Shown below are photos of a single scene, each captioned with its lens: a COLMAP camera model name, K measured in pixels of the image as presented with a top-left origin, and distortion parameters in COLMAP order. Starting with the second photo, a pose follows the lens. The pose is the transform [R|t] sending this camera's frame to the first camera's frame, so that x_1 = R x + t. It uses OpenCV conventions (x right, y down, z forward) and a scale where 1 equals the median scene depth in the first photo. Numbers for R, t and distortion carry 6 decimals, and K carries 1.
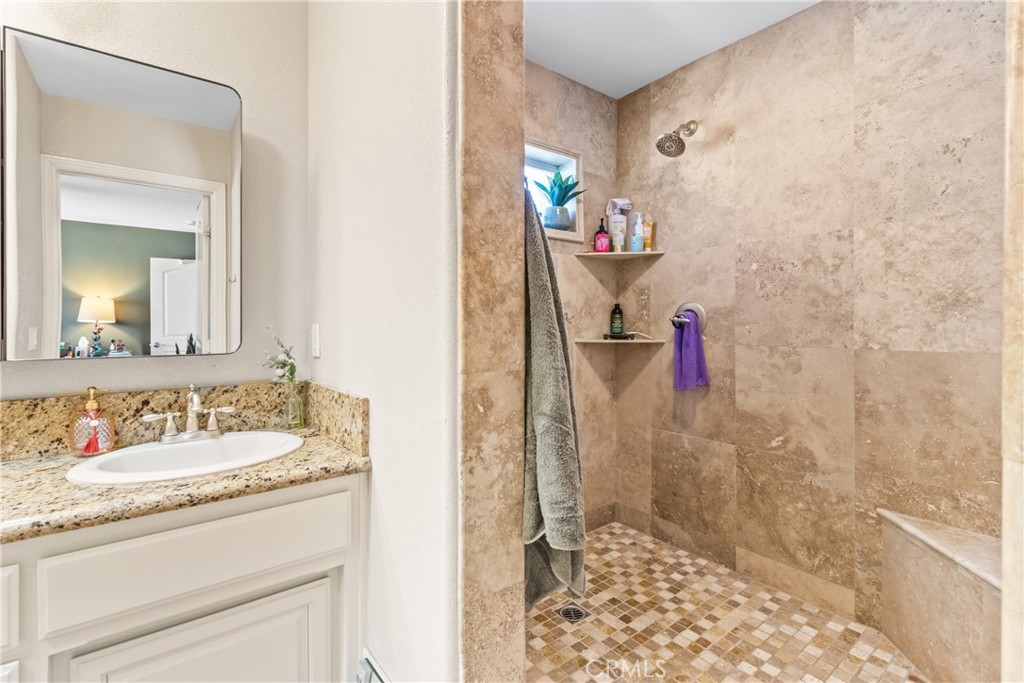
lens RADIAL K [[474.9, 0, 515.3], [0, 474.9, 327.1], [0, 0, 1]] dist [0.001737, 0.000719]
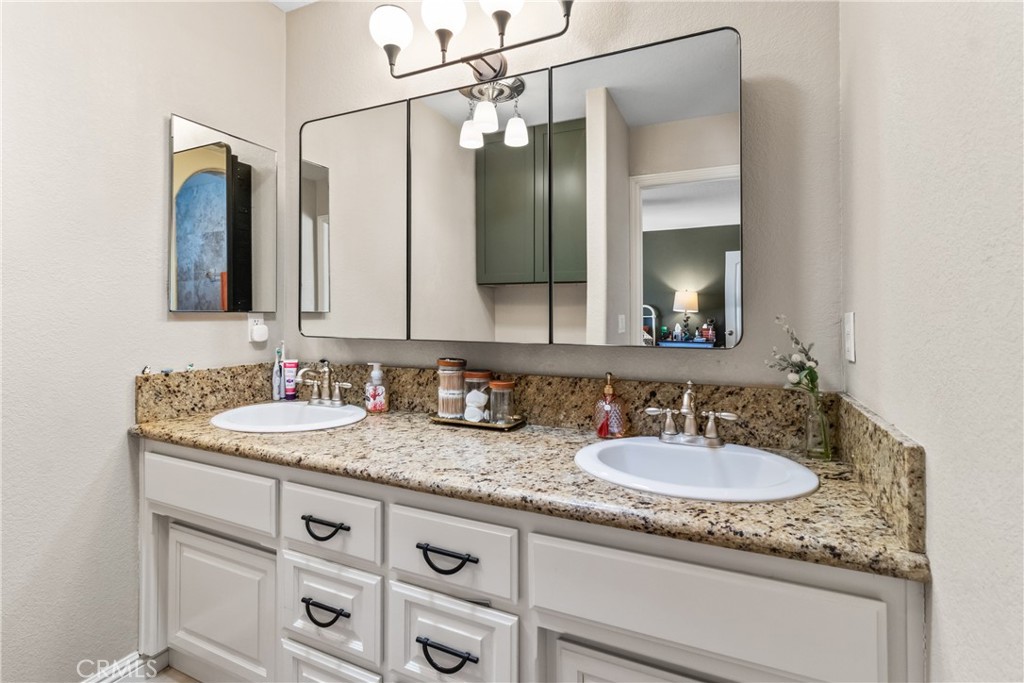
lens RADIAL K [[485.2, 0, 512.9], [0, 485.2, 307.7], [0, 0, 1]] dist [0.001437, 0.000263]
pose [[0.453982, -0.011550, -0.890936, -0.023839], [-0.003486, 0.999885, -0.014738, -0.002109], [0.891004, 0.009797, 0.453890, 0.330772]]
